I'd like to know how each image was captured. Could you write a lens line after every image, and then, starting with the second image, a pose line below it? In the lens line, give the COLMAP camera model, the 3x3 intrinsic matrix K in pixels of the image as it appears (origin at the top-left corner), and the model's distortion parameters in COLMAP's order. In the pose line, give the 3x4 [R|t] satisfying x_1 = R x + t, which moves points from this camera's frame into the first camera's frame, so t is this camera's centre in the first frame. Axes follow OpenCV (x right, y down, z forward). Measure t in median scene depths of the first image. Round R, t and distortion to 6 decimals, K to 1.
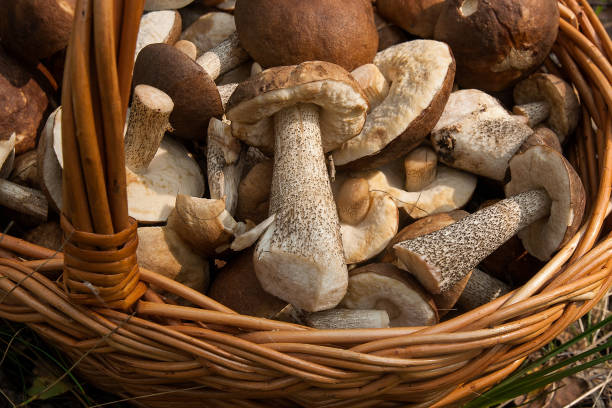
lens RADIAL K [[991.1, 0, 306.0], [0, 991.1, 204.0], [0, 0, 1]] dist [-0.019518, 0.045238]
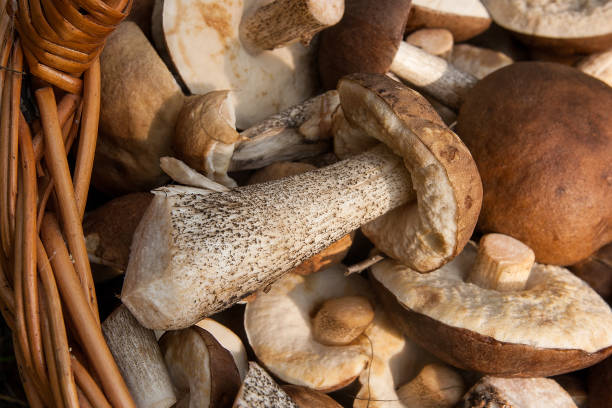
lens RADIAL K [[991.1, 0, 306.0], [0, 991.1, 204.0], [0, 0, 1]] dist [-0.019518, 0.045238]
pose [[0.414438, 0.849988, -0.325209, 0.205235], [-0.880189, 0.465190, 0.094162, -0.088927], [0.231320, 0.247221, 0.940942, 0.332522]]
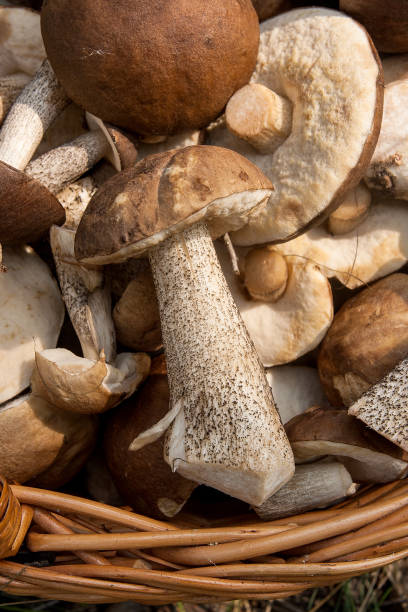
lens RADIAL K [[1094.7, 0, 186.5], [0, 1094.7, 306.9], [0, 0, 1]] dist [-0.010077, 0.058702]
pose [[0.980390, -0.195628, -0.023790, 0.005105], [0.187346, 0.887752, 0.420474, -0.352854], [-0.061136, -0.416685, 0.906993, 0.271944]]
